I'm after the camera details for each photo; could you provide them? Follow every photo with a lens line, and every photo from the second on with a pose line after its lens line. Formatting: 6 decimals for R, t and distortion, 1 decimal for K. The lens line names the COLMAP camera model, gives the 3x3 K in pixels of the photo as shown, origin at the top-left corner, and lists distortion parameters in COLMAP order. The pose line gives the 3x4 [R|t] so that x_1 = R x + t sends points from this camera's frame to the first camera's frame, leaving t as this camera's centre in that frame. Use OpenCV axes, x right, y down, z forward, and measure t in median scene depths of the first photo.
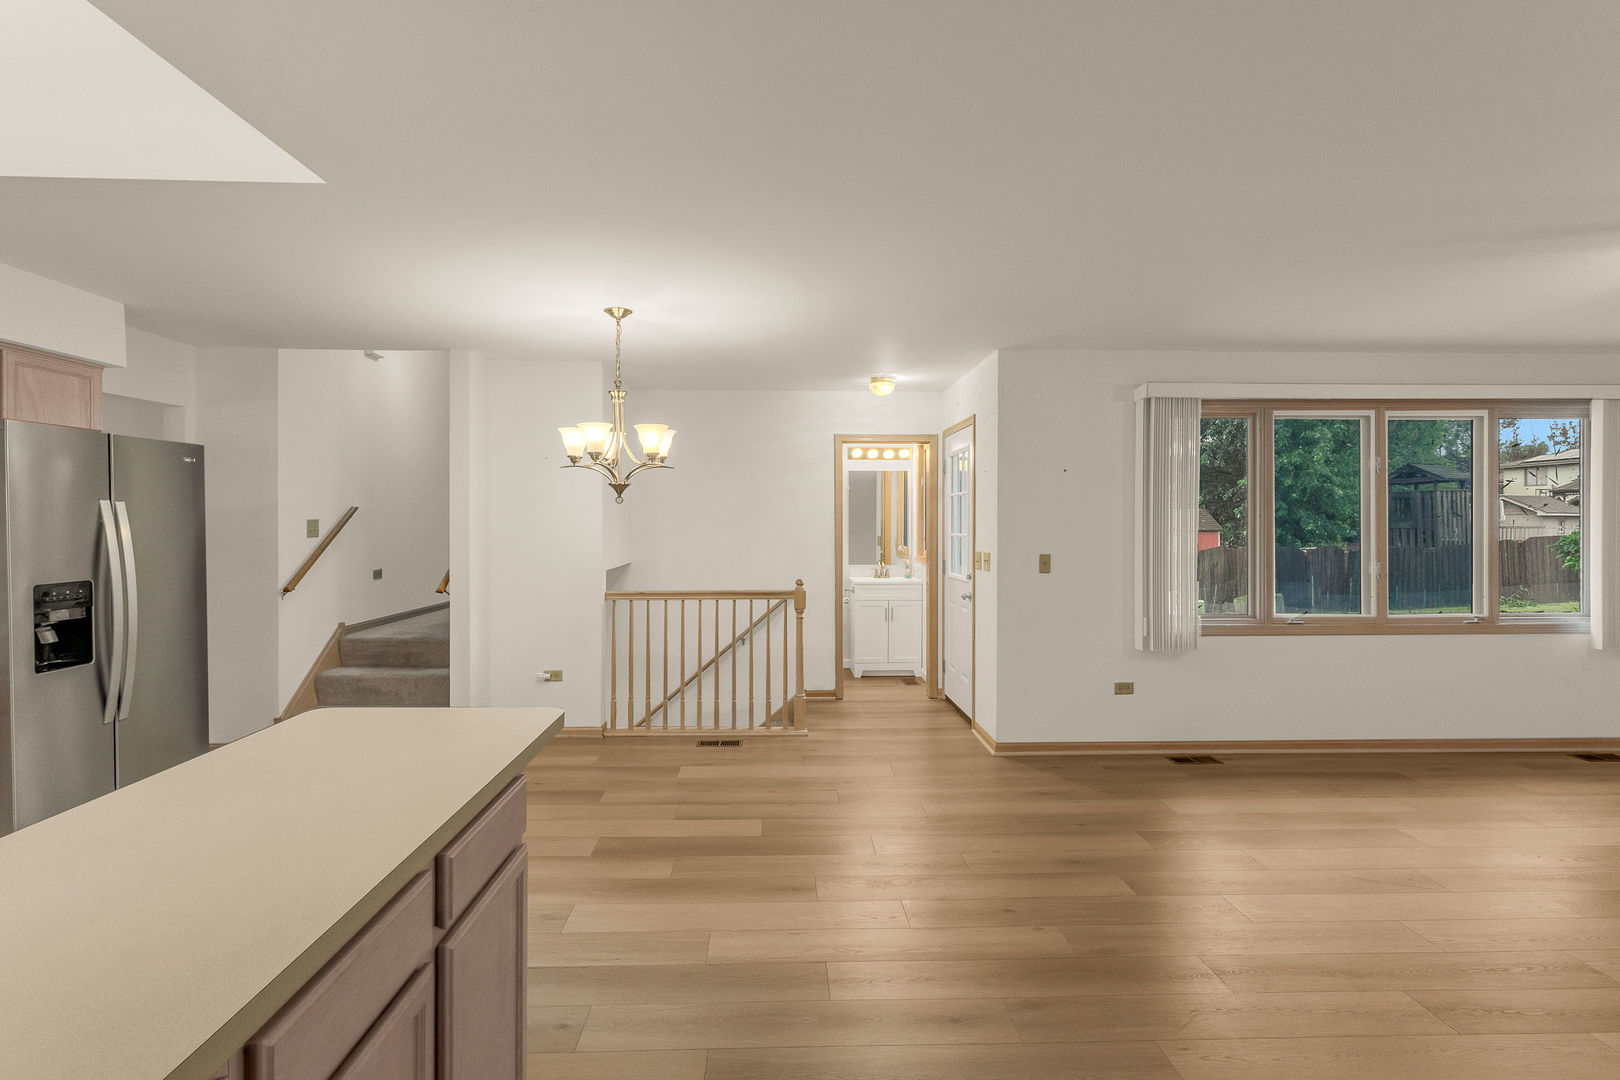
lens RADIAL K [[745.0, 0, 831.0], [0, 745.0, 525.5], [0, 0, 1]] dist [-0.000201, -0.000142]
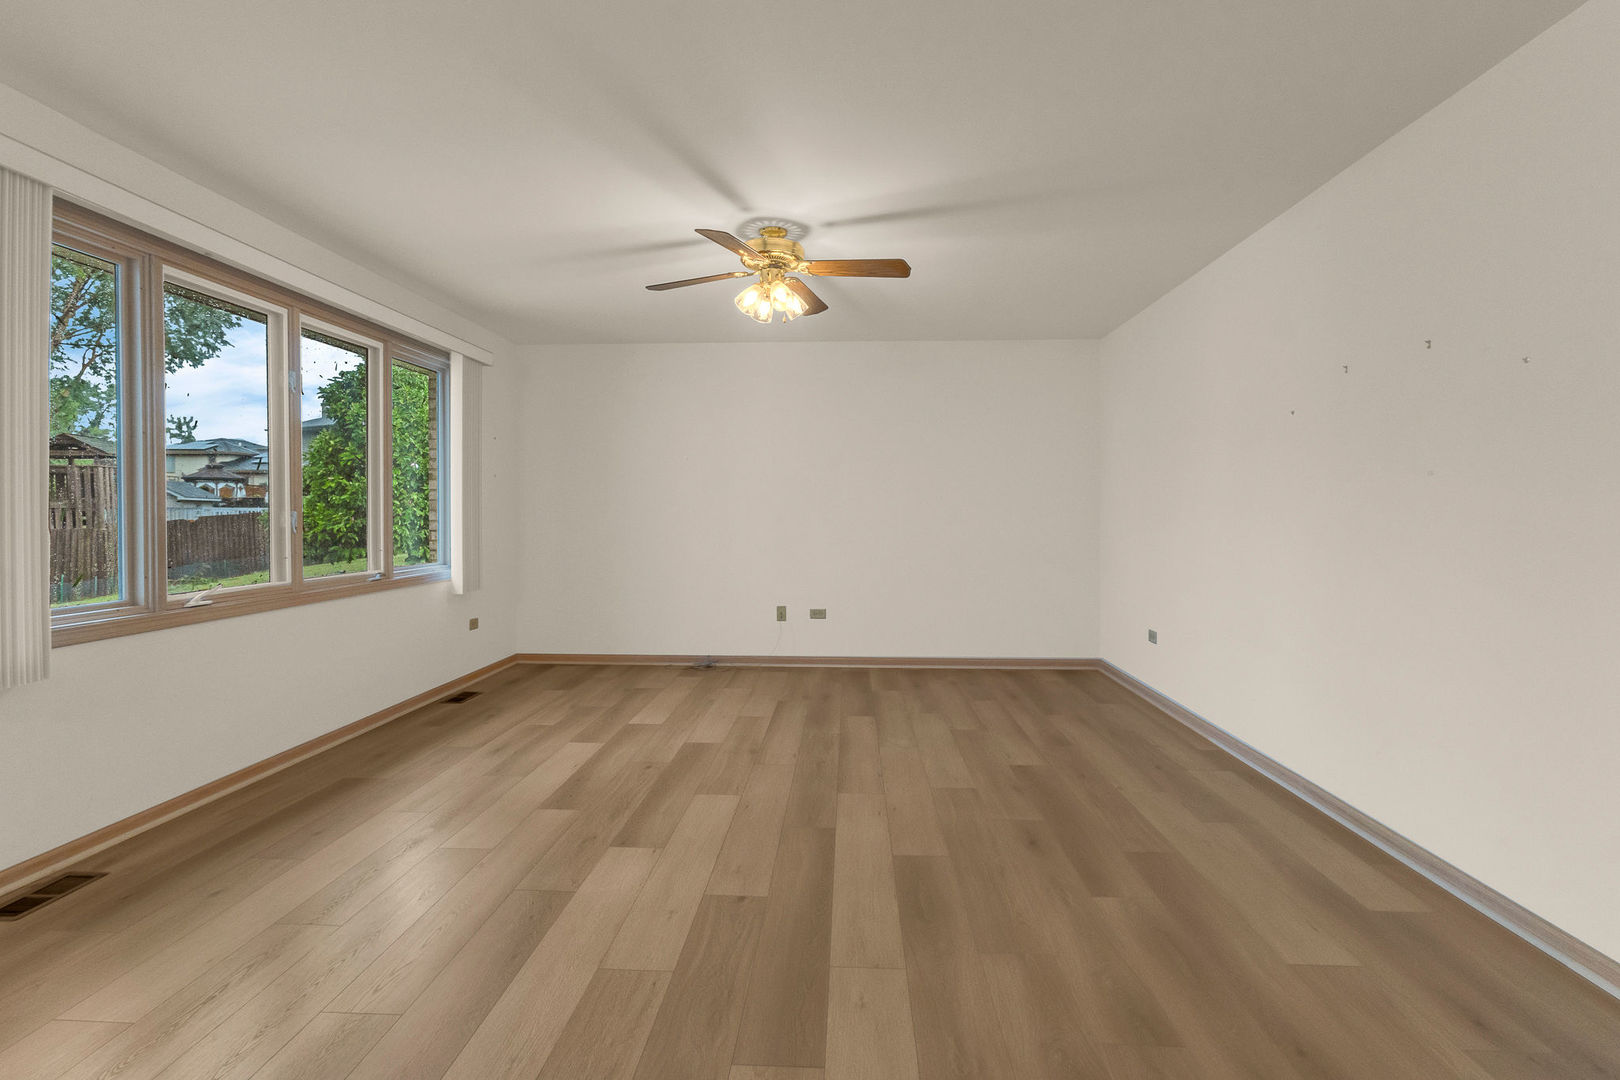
lens RADIAL K [[758.5, 0, 777.9], [0, 758.5, 519.0], [0, 0, 1]] dist [0.001948, 0.000373]
pose [[0.125395, -0.009869, 0.992058, 0.036555], [0.001615, 0.999951, 0.009744, 0.053121], [-0.992106, 0.000380, 0.125405, 0.434423]]
